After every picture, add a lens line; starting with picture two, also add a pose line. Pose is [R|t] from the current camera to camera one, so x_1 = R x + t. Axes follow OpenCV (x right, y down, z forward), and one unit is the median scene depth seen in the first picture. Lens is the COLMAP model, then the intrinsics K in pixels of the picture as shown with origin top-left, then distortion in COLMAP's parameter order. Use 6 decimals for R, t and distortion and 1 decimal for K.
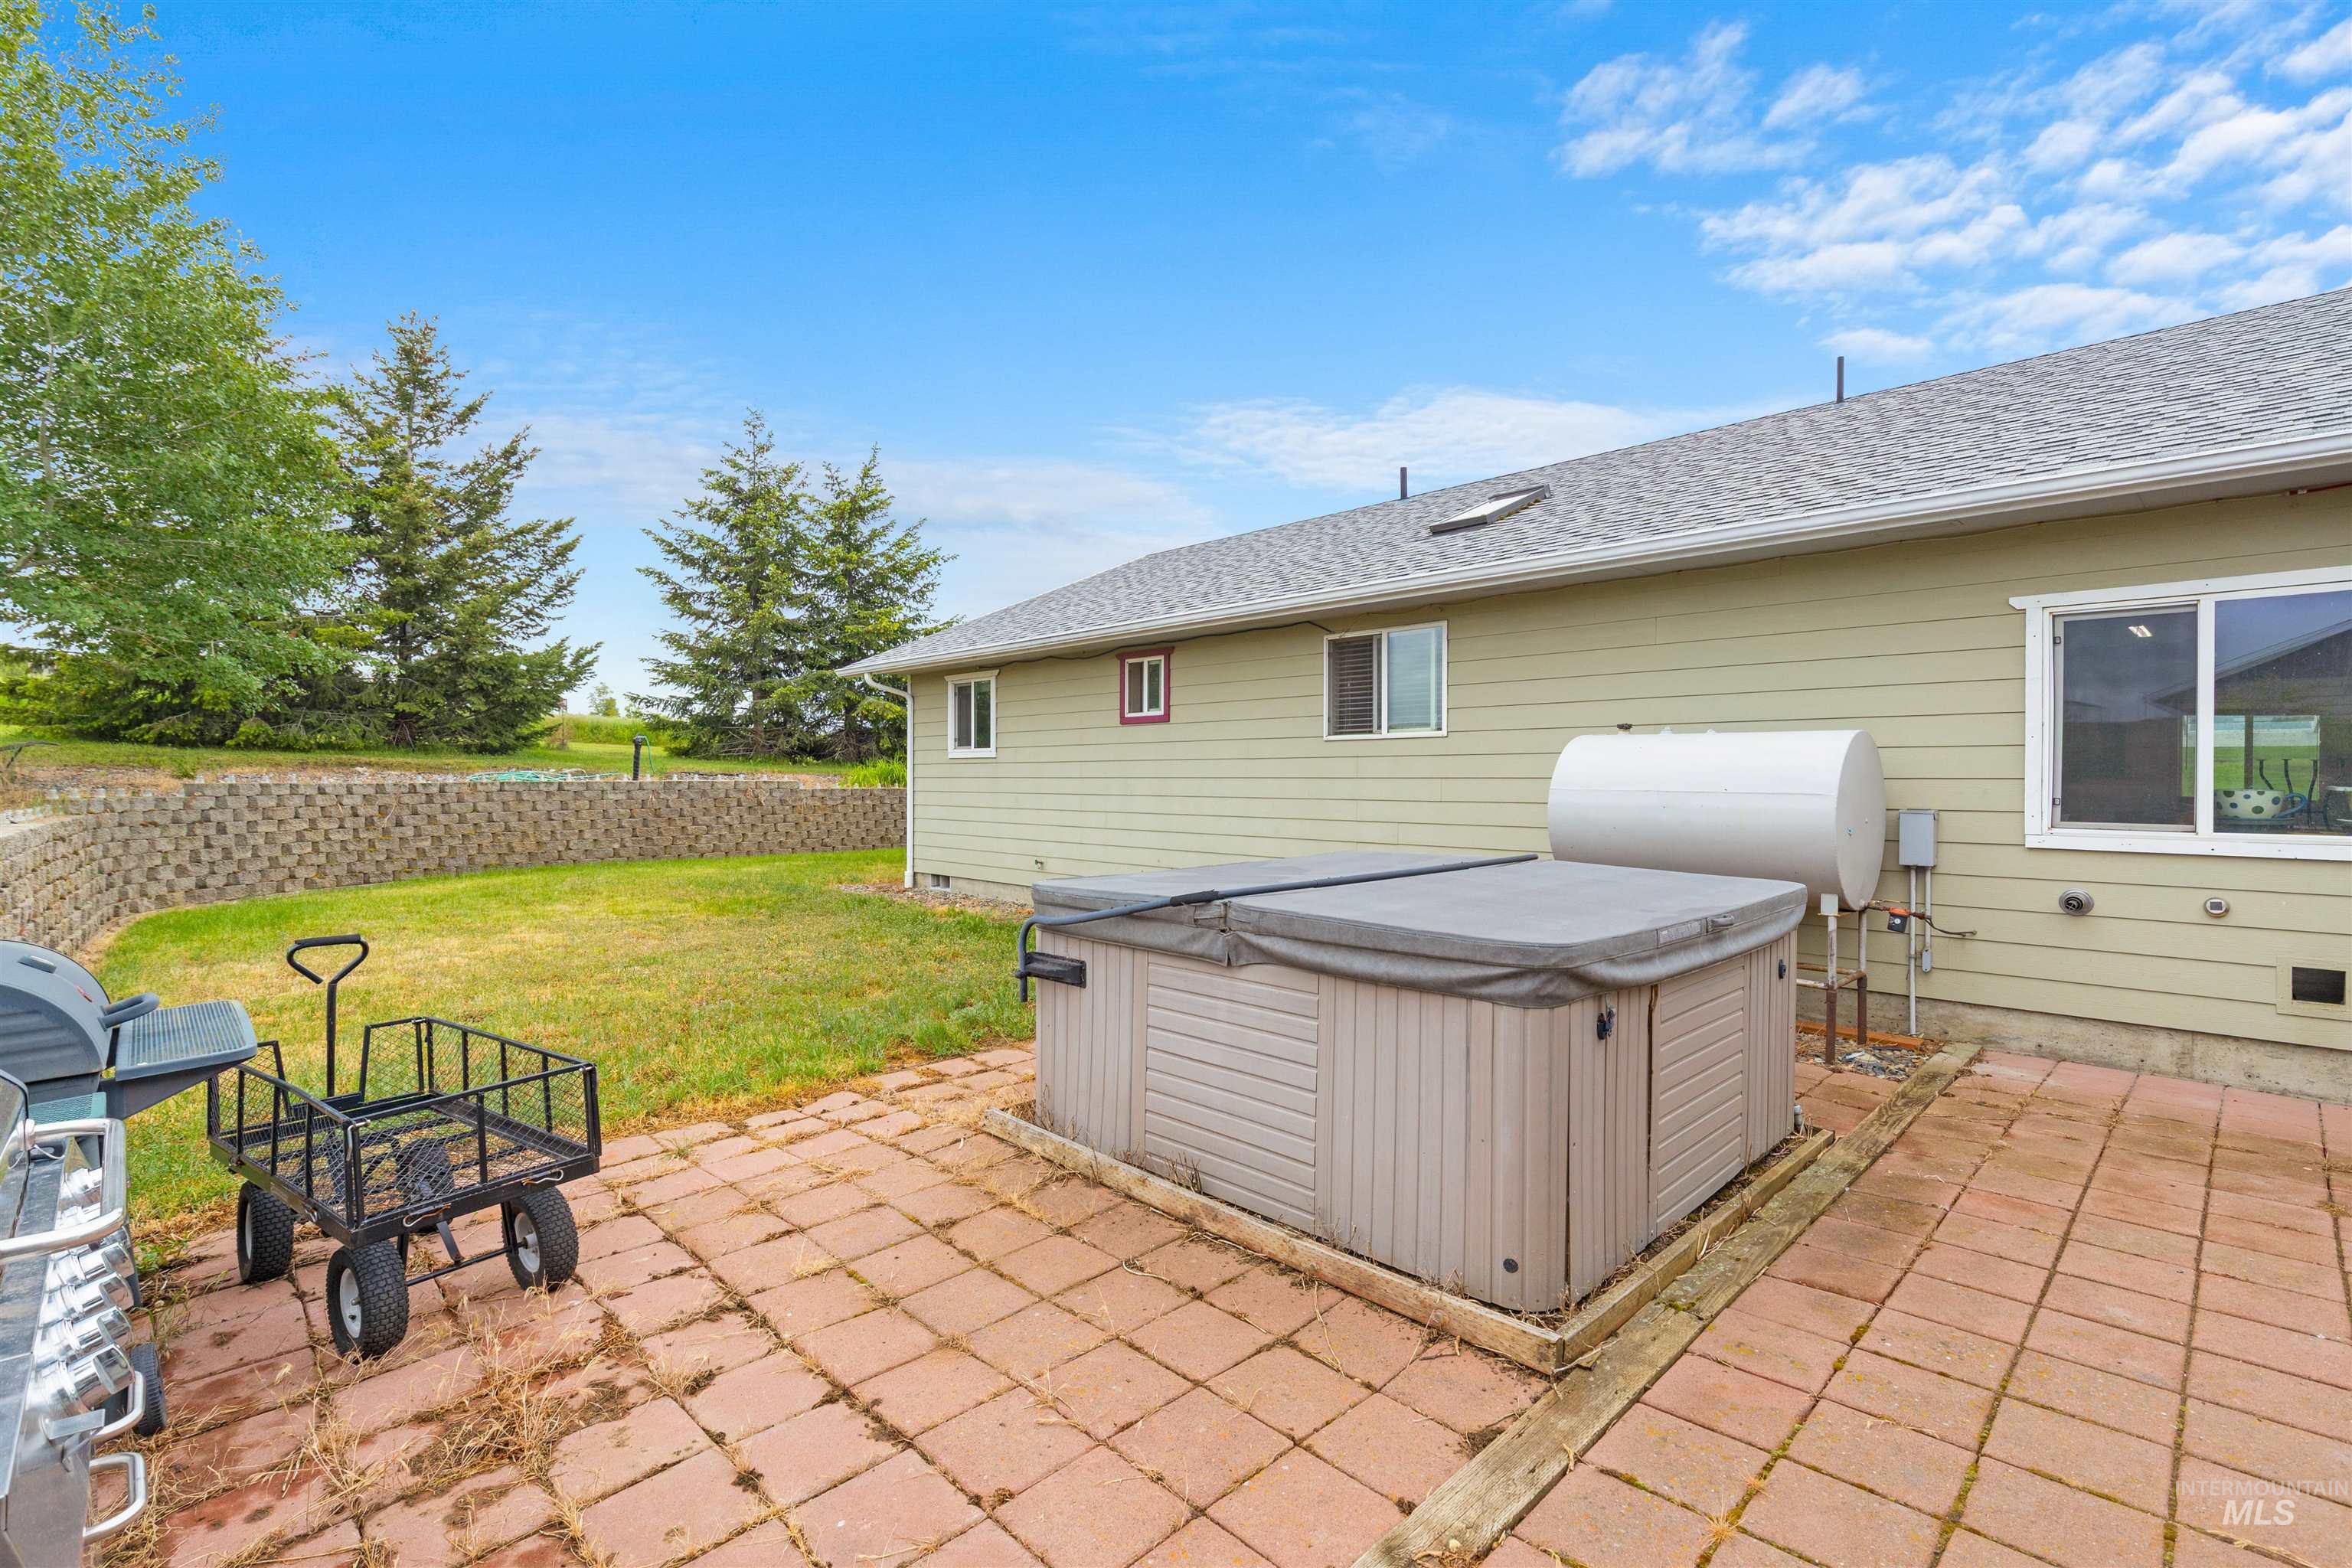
lens RADIAL K [[1065.6, 0, 1176.0], [0, 1065.6, 784.0], [0, 0, 1]] dist [0.001798, -0.000054]
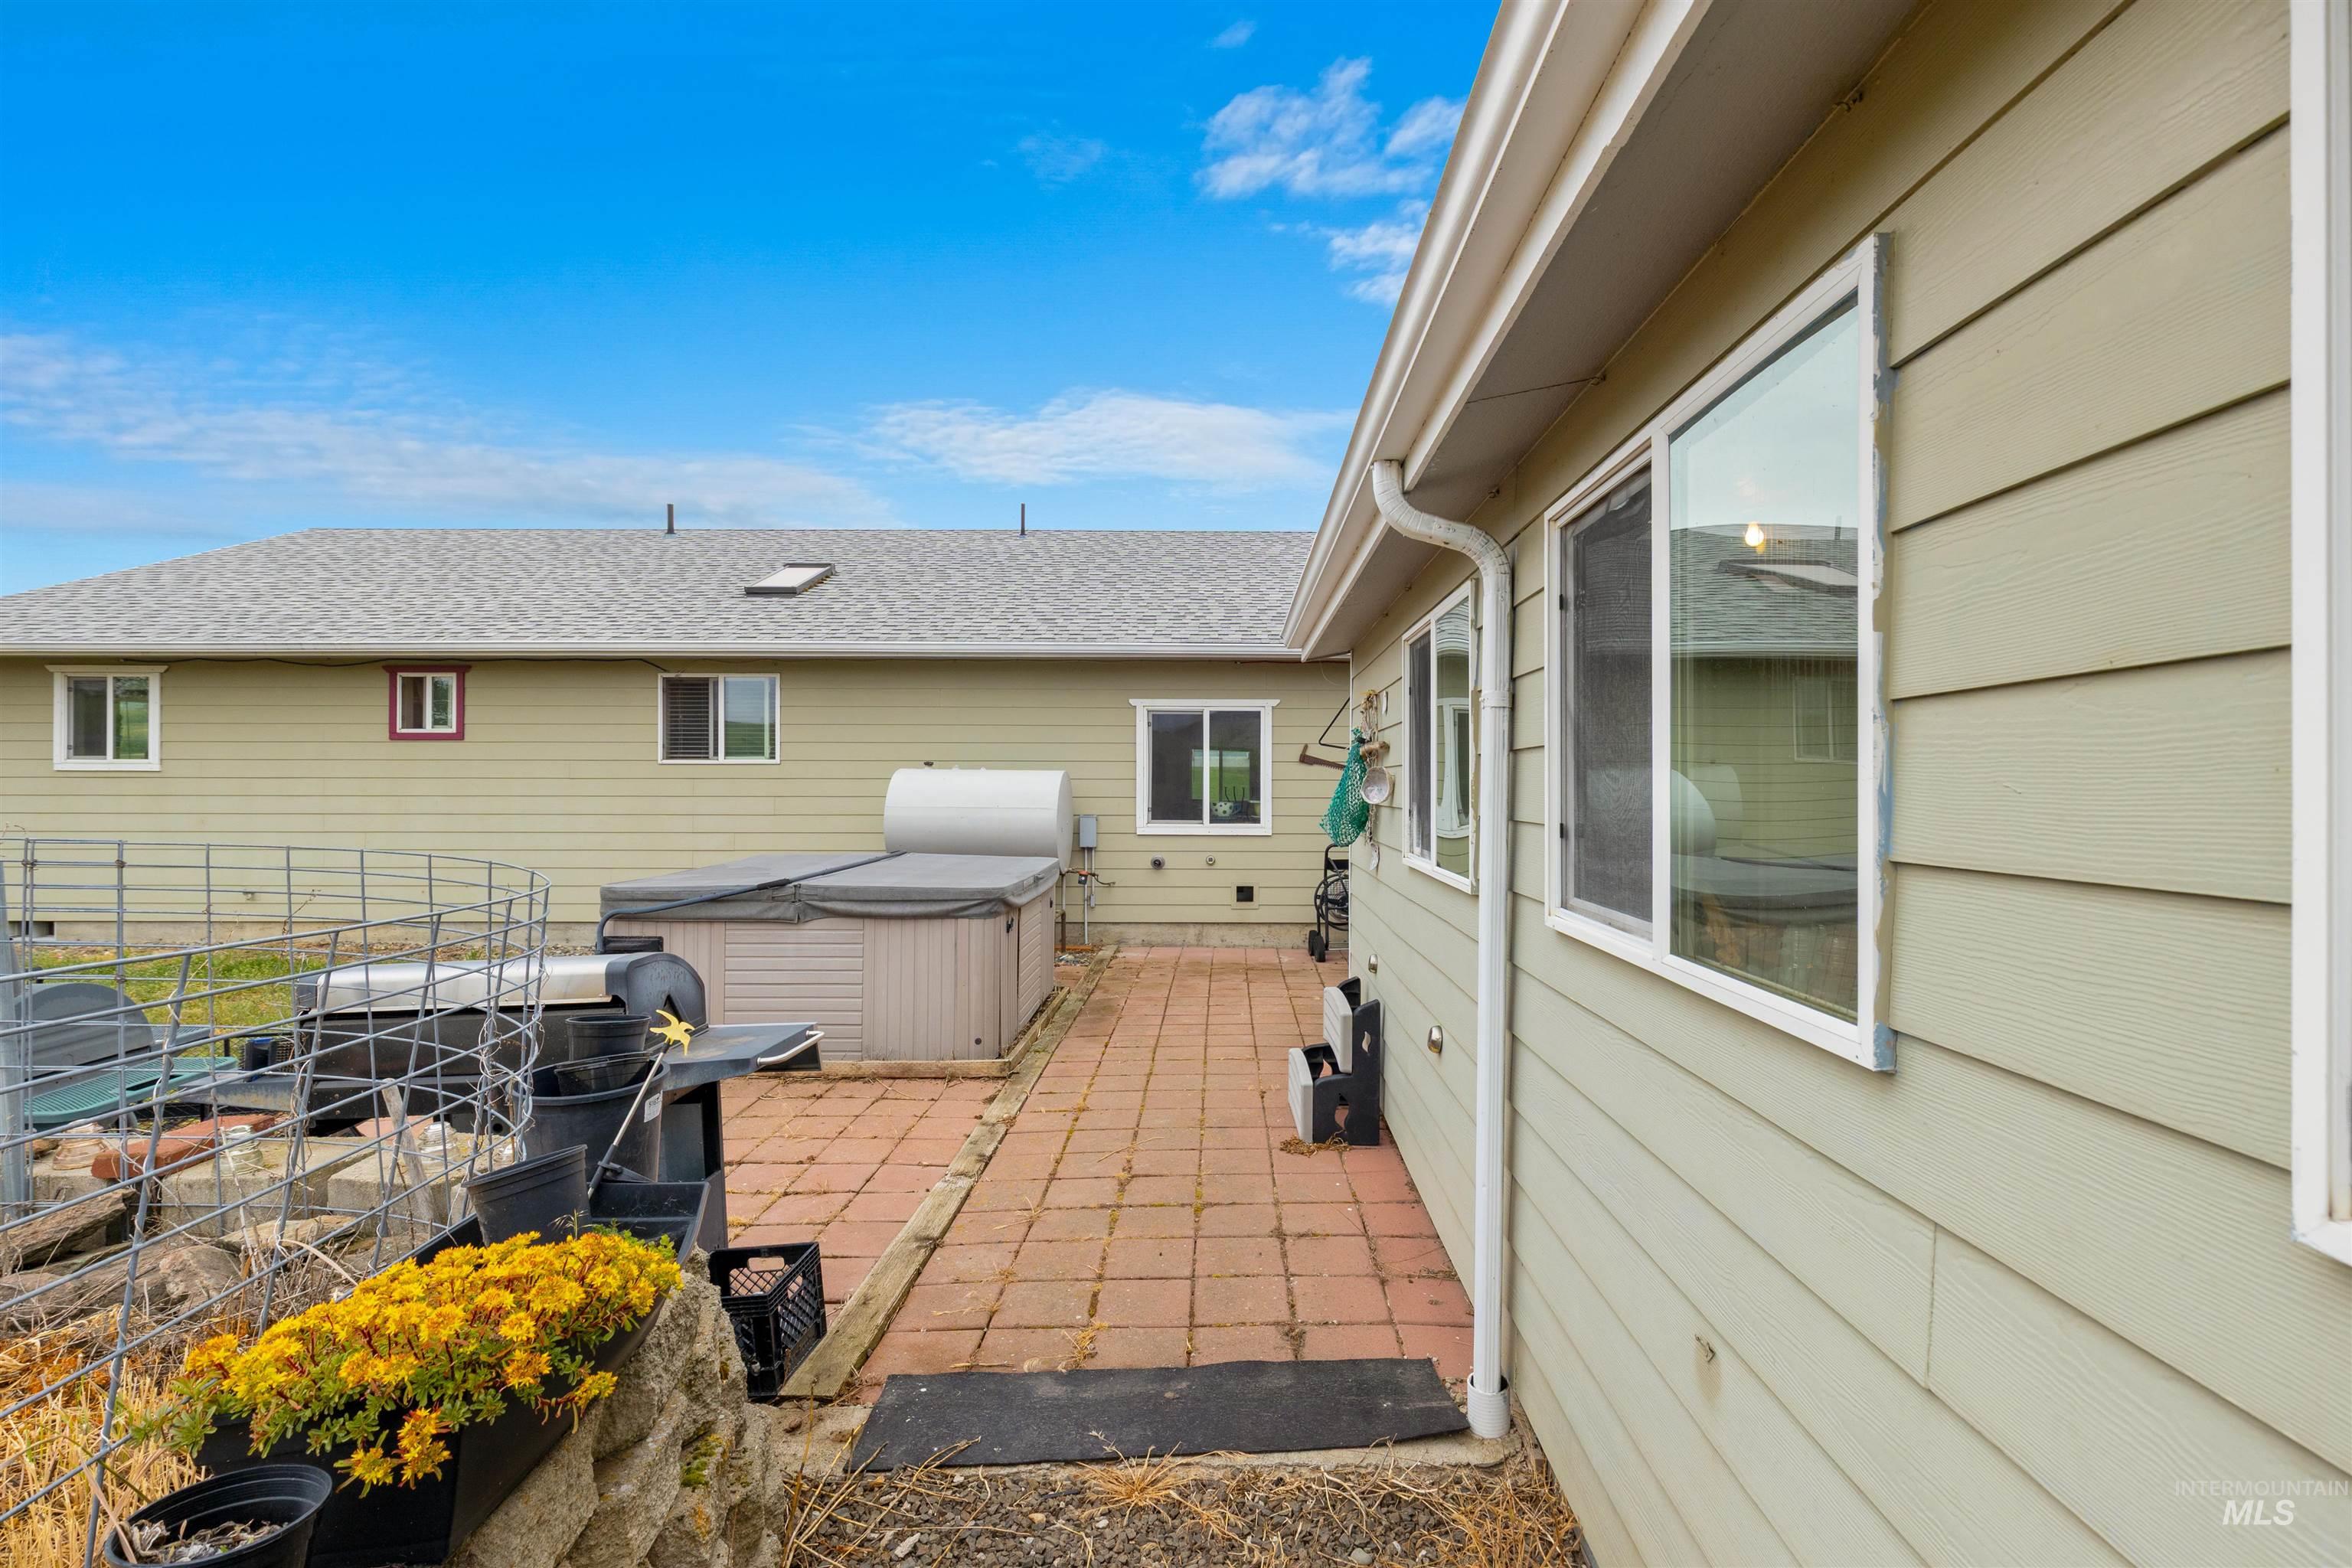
lens RADIAL K [[1065.6, 0, 1176.0], [0, 1065.6, 784.0], [0, 0, 1]] dist [0.001798, -0.000054]
pose [[0.734472, -0.004987, 0.678621, -0.433723], [0.005737, 0.999983, 0.001139, -0.031425], [-0.678615, 0.003057, 0.734488, -0.429906]]
